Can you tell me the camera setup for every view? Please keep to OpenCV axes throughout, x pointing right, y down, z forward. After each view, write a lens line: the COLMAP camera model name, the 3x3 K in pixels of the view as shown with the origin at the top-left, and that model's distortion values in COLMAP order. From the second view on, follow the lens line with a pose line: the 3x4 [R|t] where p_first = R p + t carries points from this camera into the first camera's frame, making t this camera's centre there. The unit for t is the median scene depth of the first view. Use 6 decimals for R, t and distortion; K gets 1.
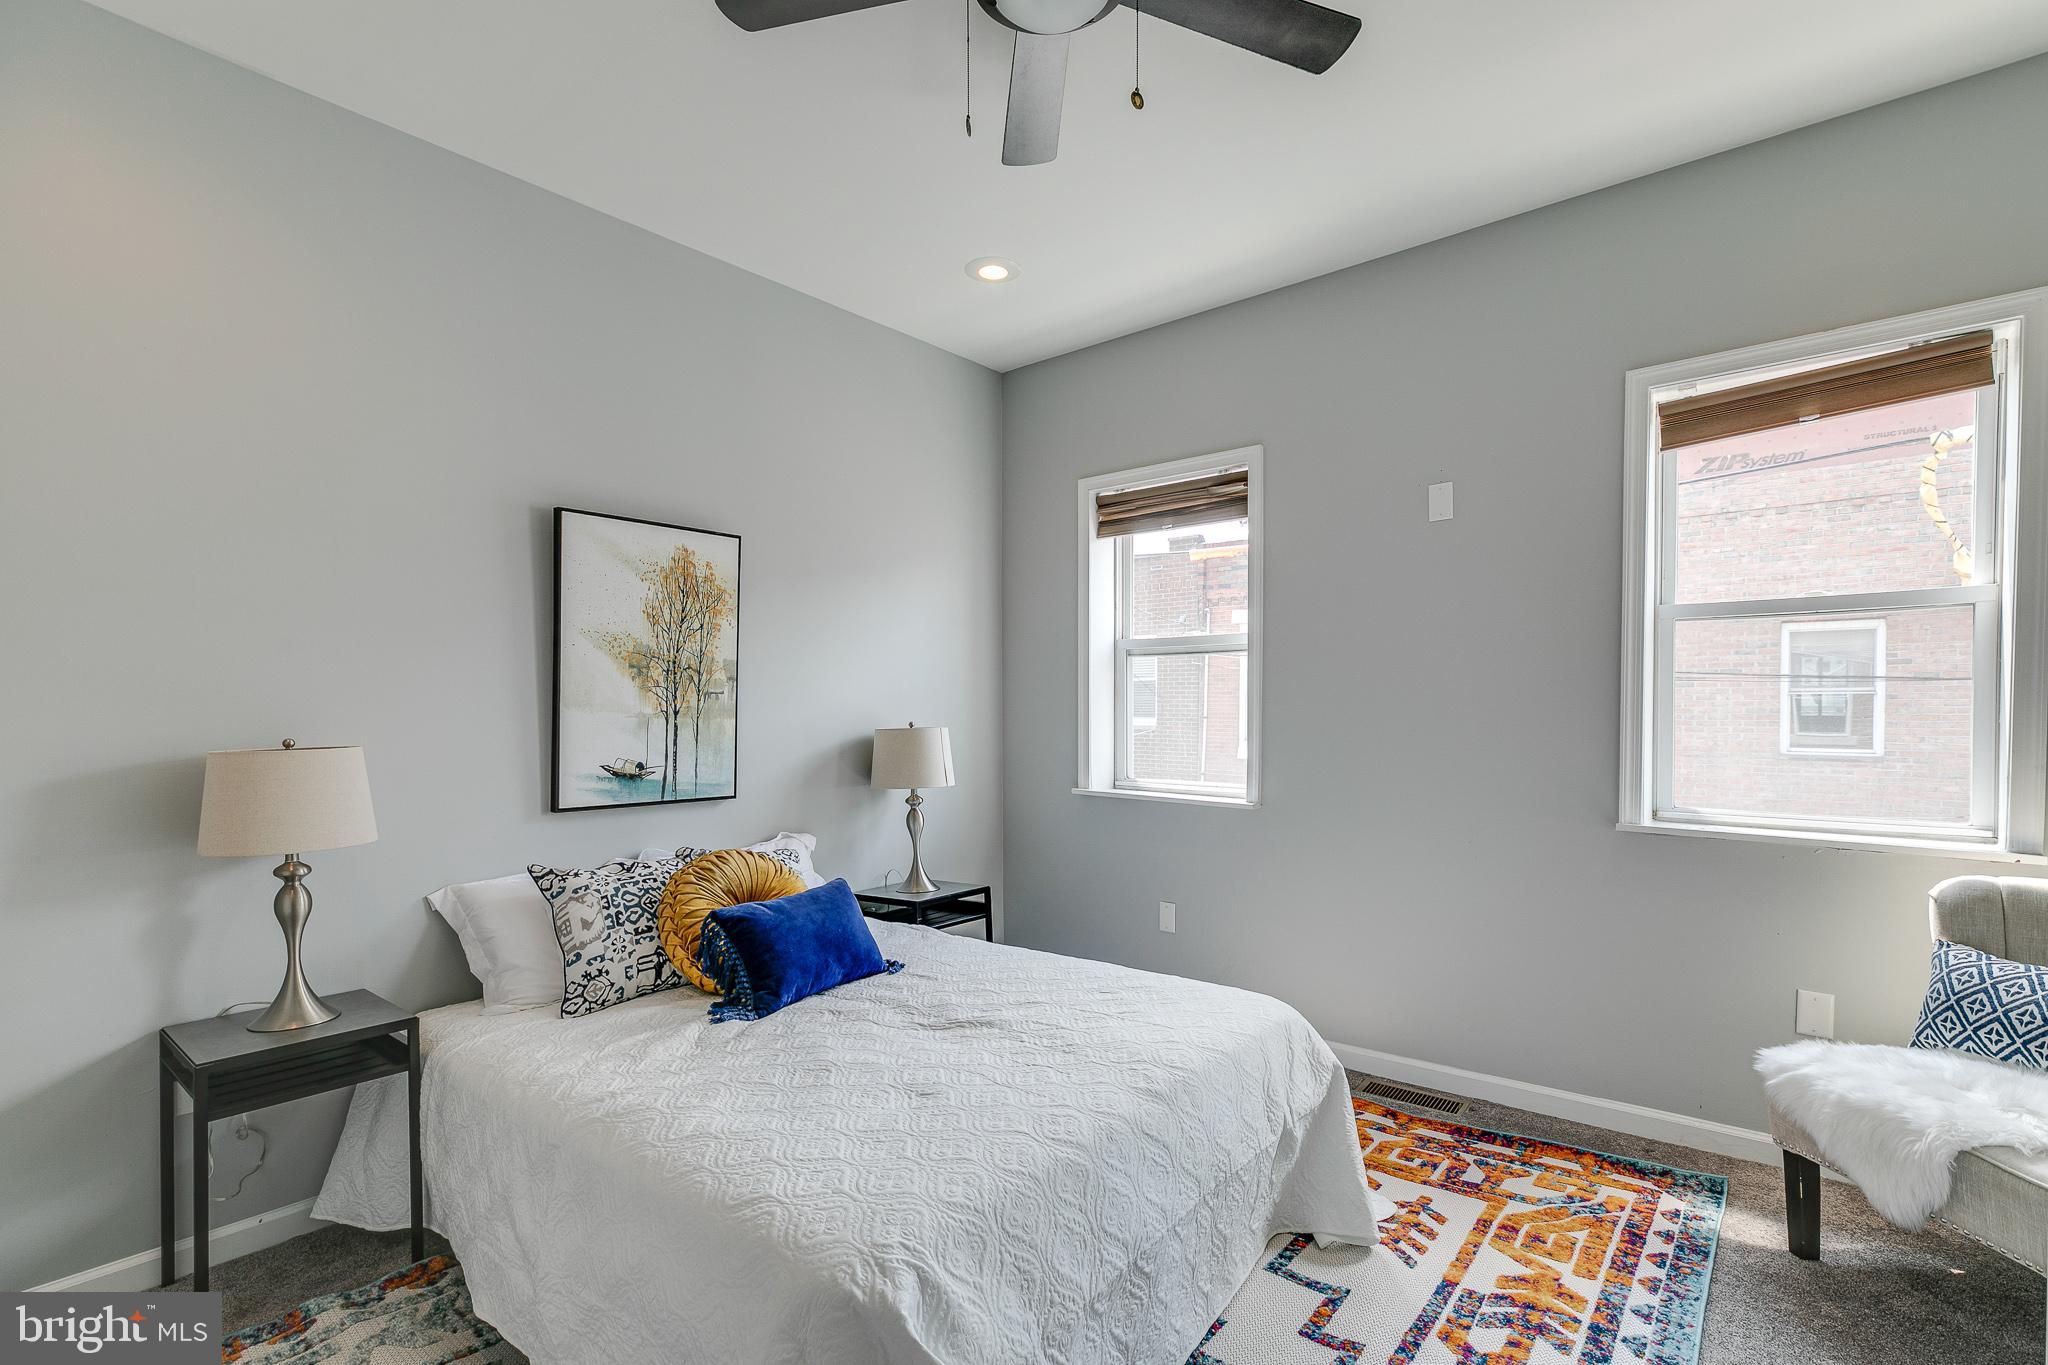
lens RADIAL K [[966.3, 0, 1026.3], [0, 966.3, 715.8], [0, 0, 1]] dist [0.003903, 0.000660]
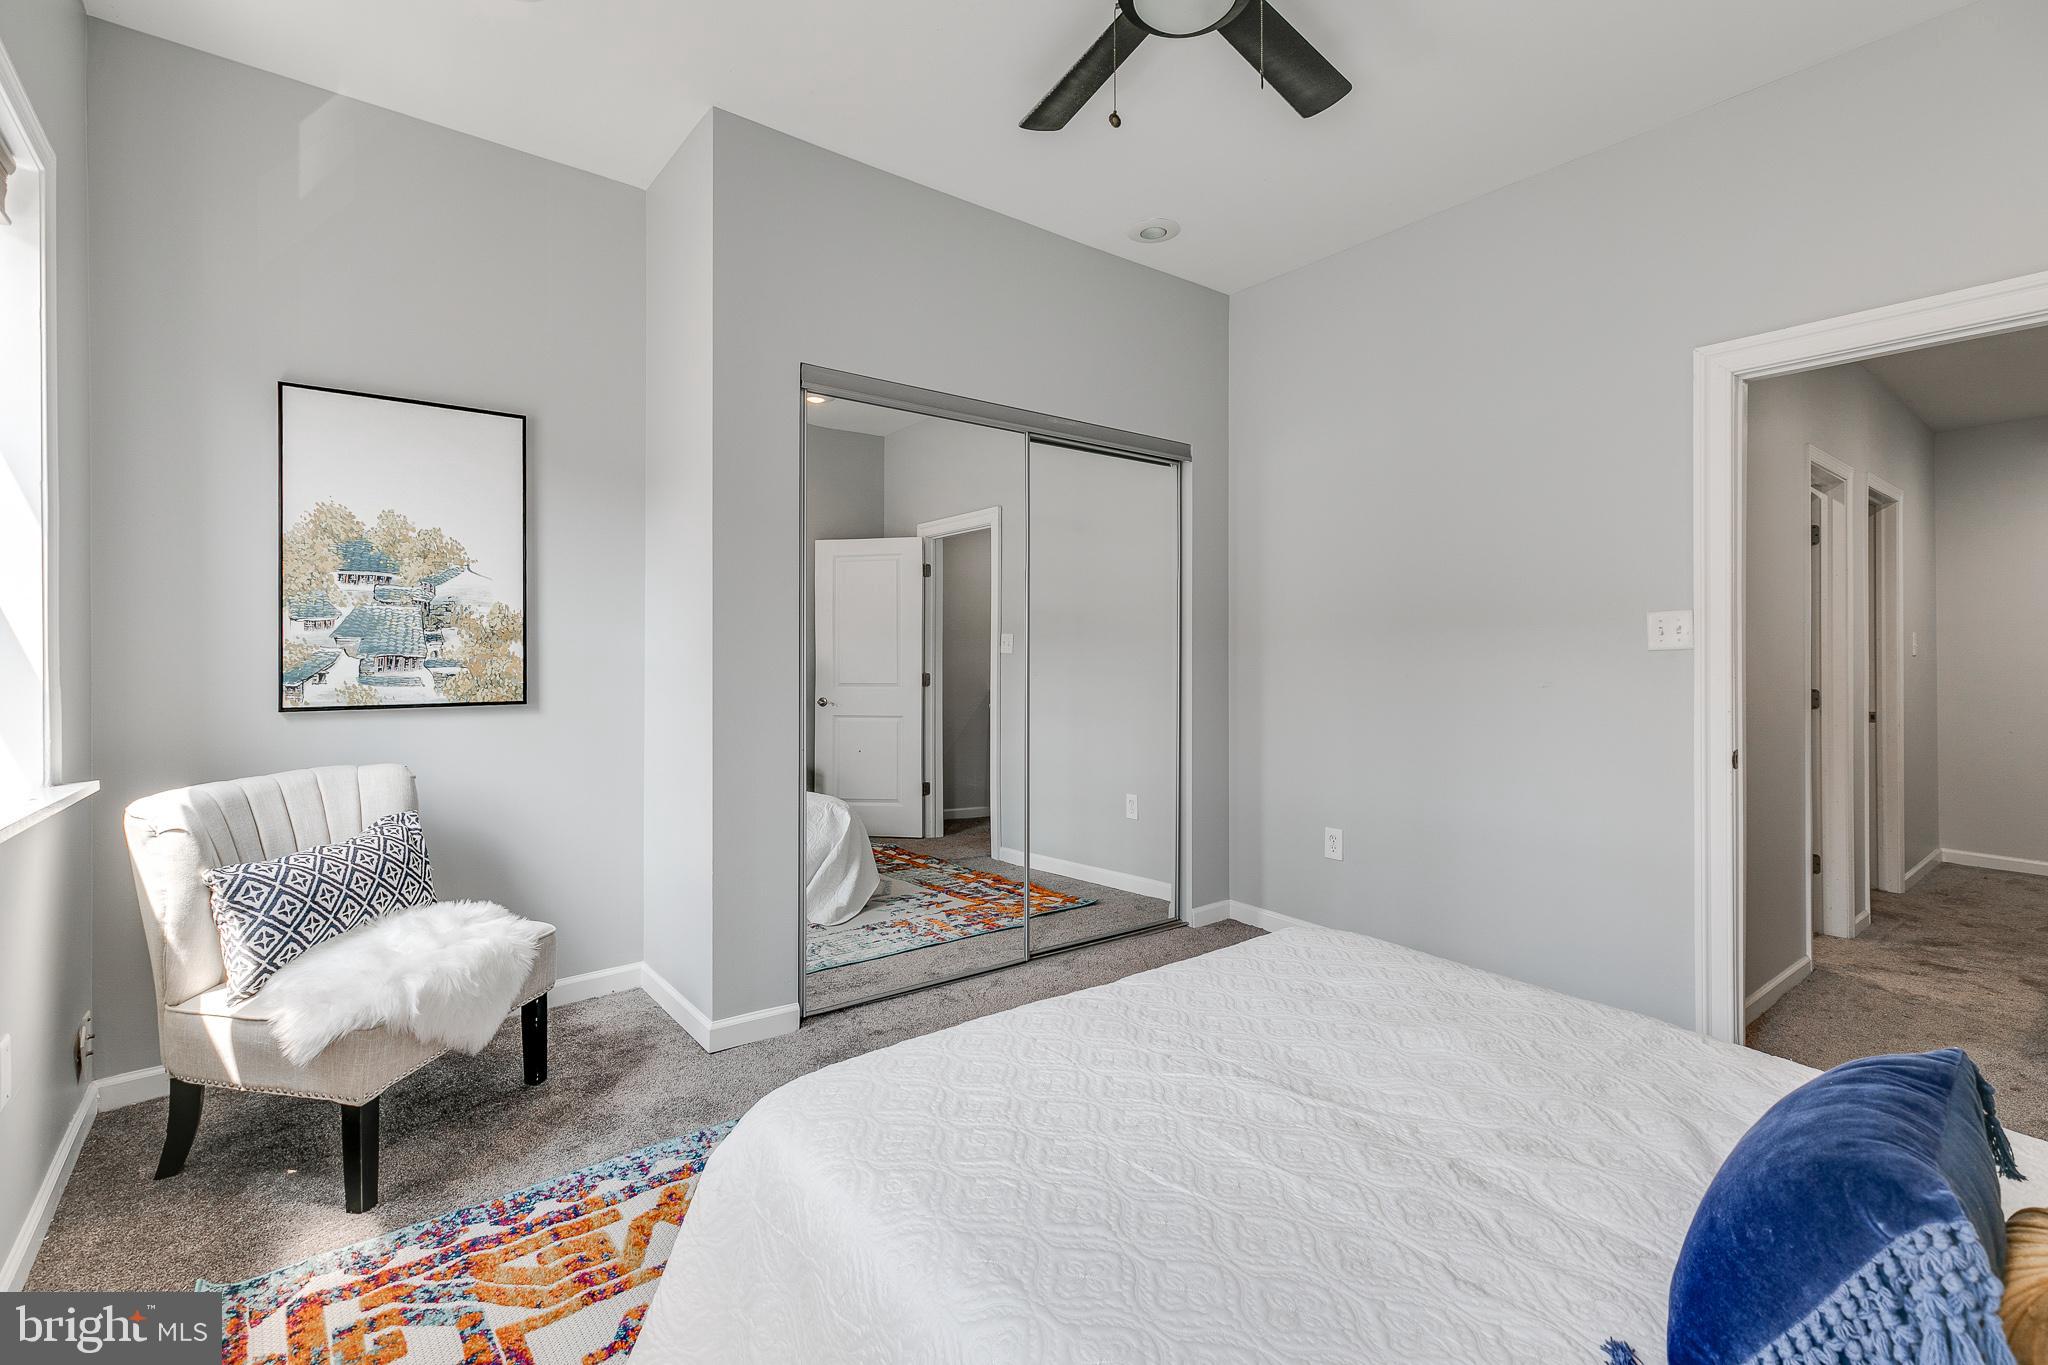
lens RADIAL K [[932.0, 0, 1030.6], [0, 932.0, 622.9], [0, 0, 1]] dist [0.002889, 0.000251]
pose [[-0.976796, 0.012631, 0.213800, -0.011321], [0.005115, 0.999350, -0.035672, 0.019998], [-0.214112, -0.033751, -0.976226, 1.089880]]
